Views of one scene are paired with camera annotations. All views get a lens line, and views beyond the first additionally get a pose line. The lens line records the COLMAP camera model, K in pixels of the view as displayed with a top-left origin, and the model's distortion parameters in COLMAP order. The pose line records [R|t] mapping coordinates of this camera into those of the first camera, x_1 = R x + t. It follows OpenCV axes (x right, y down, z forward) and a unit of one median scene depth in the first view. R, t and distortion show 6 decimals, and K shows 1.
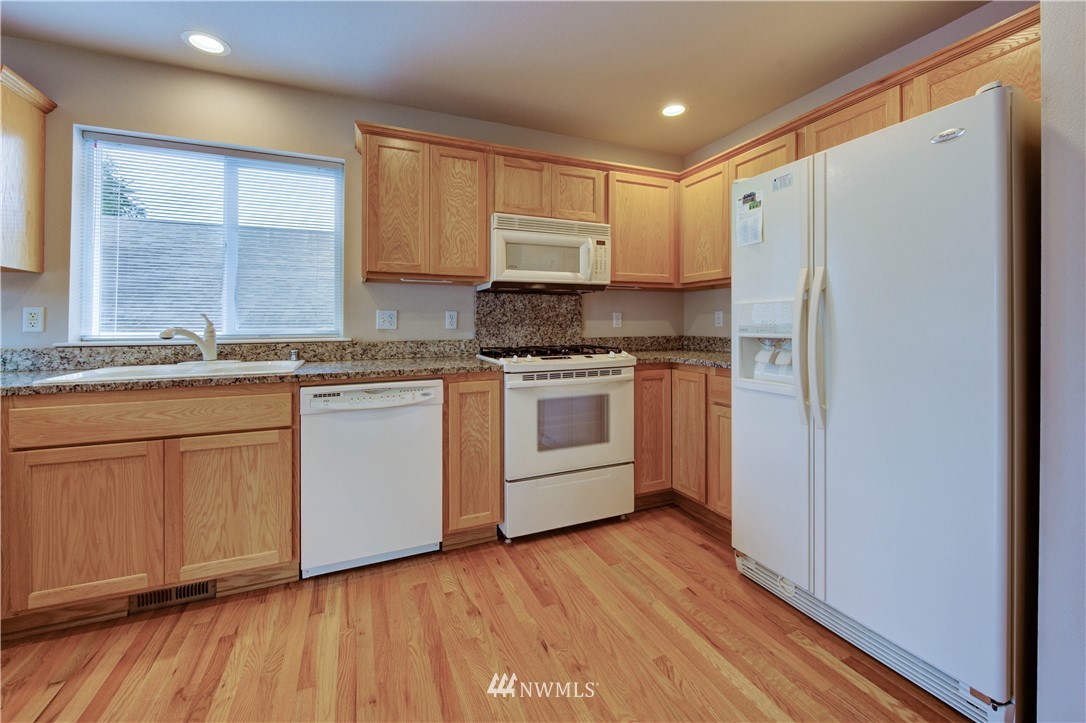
lens RADIAL K [[437.8, 0, 541.5], [0, 437.8, 322.3], [0, 0, 1]] dist [-0.001989, -0.000535]
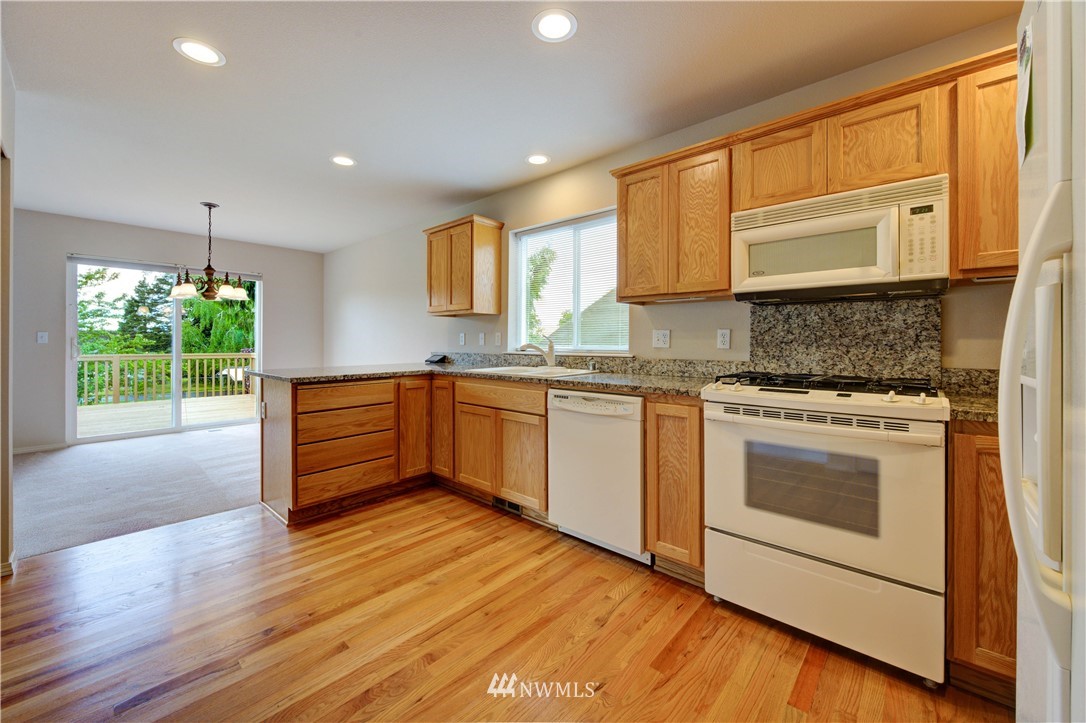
lens RADIAL K [[423.6, 0, 539.1], [0, 423.6, 339.4], [0, 0, 1]] dist [-0.001116, -0.000160]
pose [[0.418289, 0.000933, -0.908313, 0.537939], [-0.000872, 0.999999, 0.000625, -0.005507], [0.908314, 0.000530, 0.418290, 0.345705]]
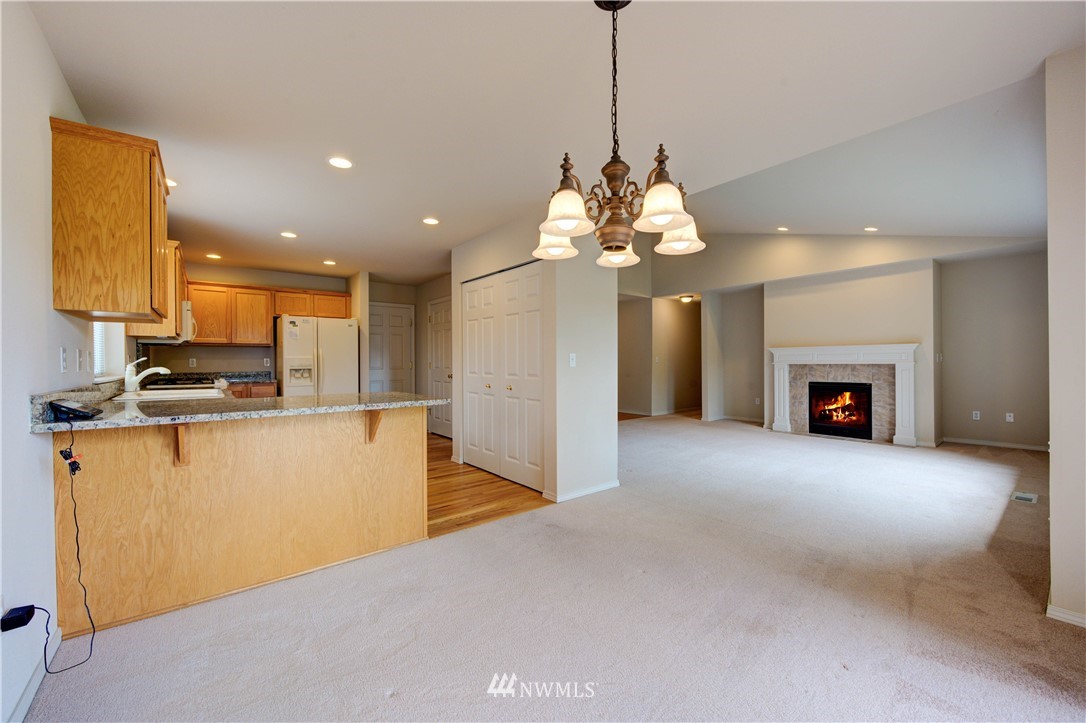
lens RADIAL K [[427.4, 0, 552.8], [0, 427.4, 361.2], [0, 0, 1]] dist [-0.002510, -0.000214]
pose [[-0.293872, 0.007562, 0.955815, -2.379864], [0.003524, 0.999970, -0.006827, 0.005212], [-0.955838, 0.001362, -0.293890, 0.133265]]
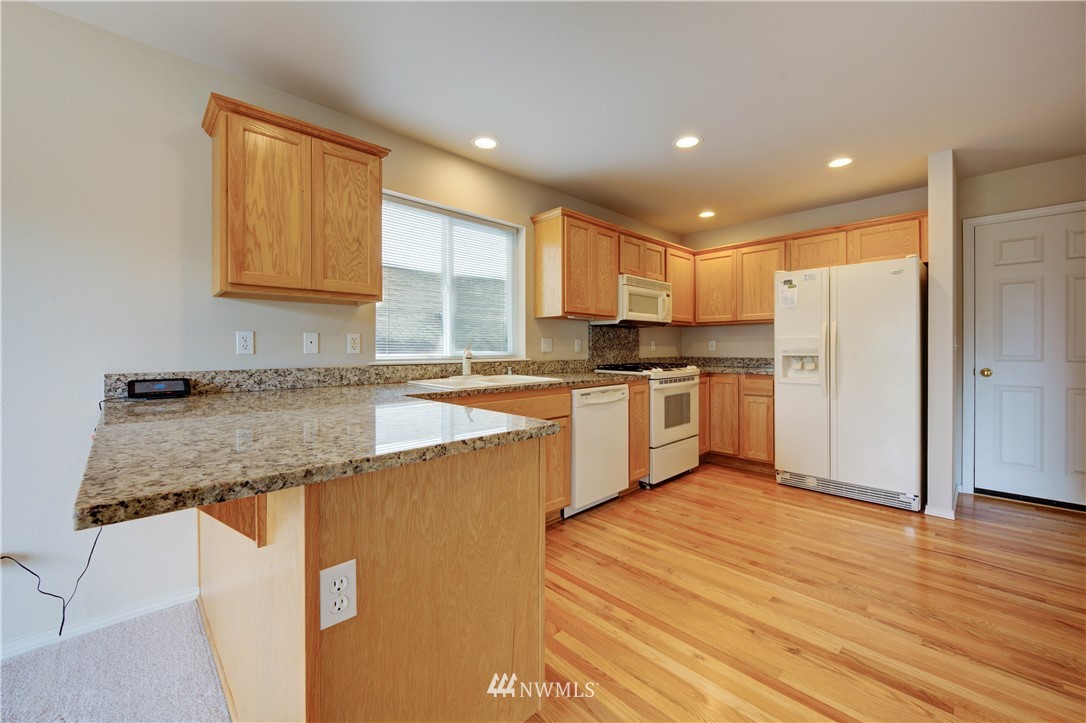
lens RADIAL K [[431.6, 0, 539.5], [0, 431.6, 347.5], [0, 0, 1]] dist [-0.000652, -0.000204]
pose [[0.933661, 0.003715, 0.358138, -1.004806], [-0.004147, 0.999991, 0.000438, 0.001567], [-0.358134, -0.001895, 0.933668, -0.300470]]
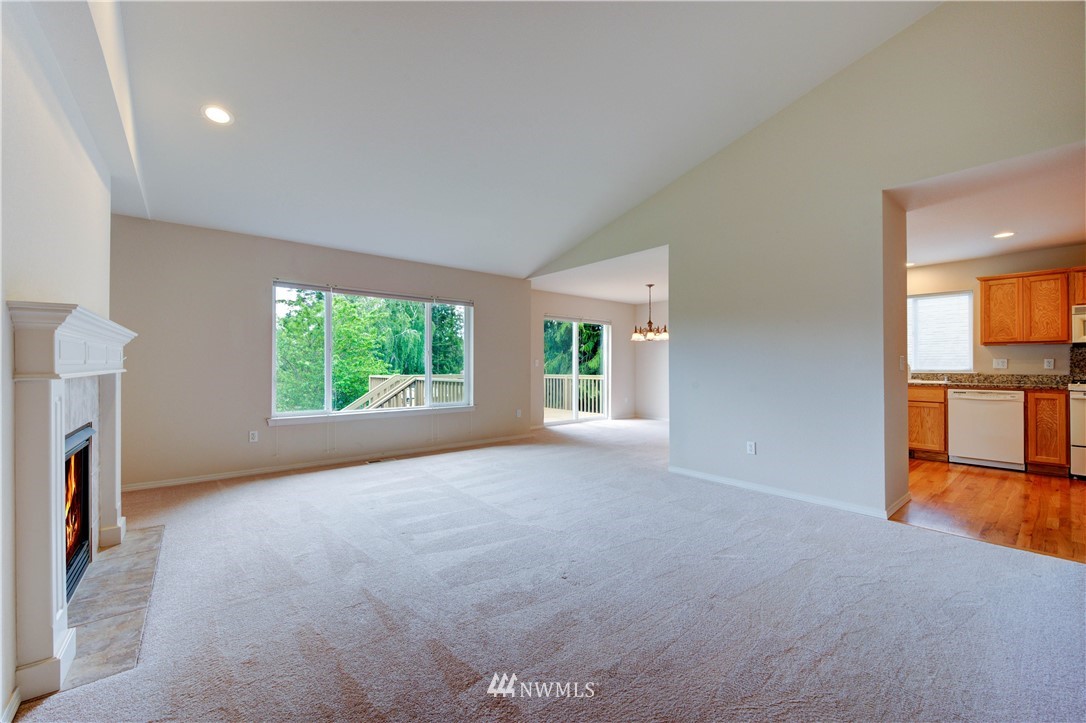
lens RADIAL K [[427.4, 0, 552.8], [0, 427.4, 361.2], [0, 0, 1]] dist [-0.002510, -0.000214]
pose [[0.292804, -0.004320, -0.956163, 1.070890], [0.001225, 0.999991, -0.004143, -0.013753], [0.956172, 0.000042, 0.292807, -1.799170]]
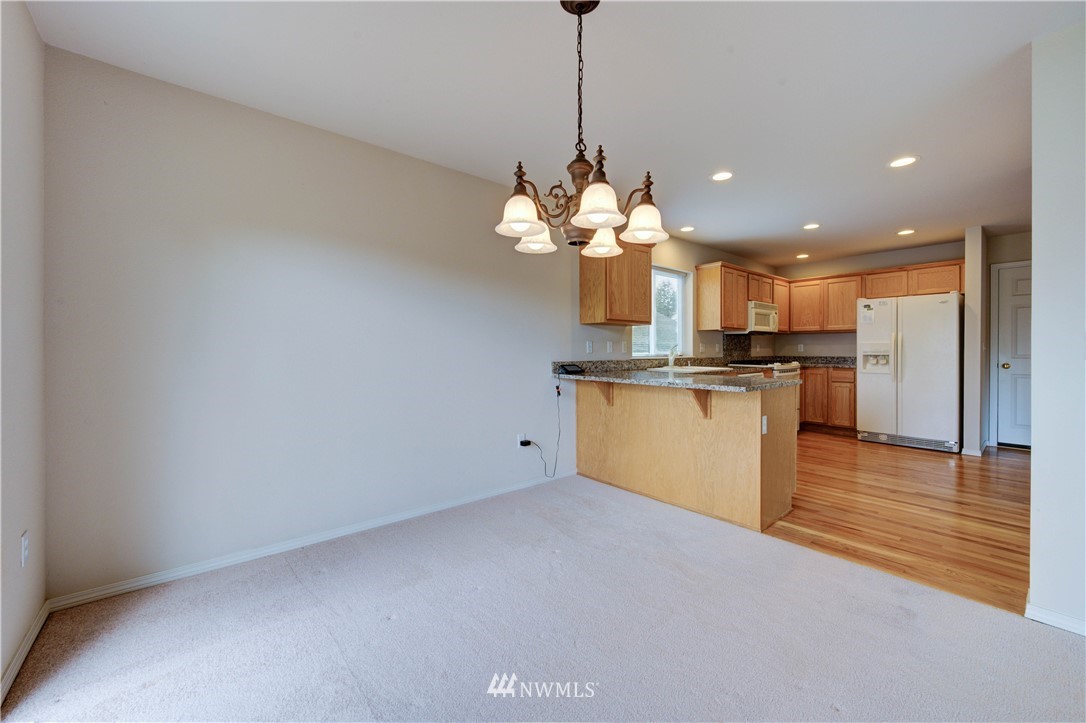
lens RADIAL K [[426.6, 0, 537.8], [0, 426.6, 350.1], [0, 0, 1]] dist [0.000001, -0.000027]
pose [[0.955544, 0.002950, 0.294835, -2.017882], [-0.004488, 0.999980, 0.004541, 0.000082], [-0.294816, -0.005663, 0.955537, -0.866251]]
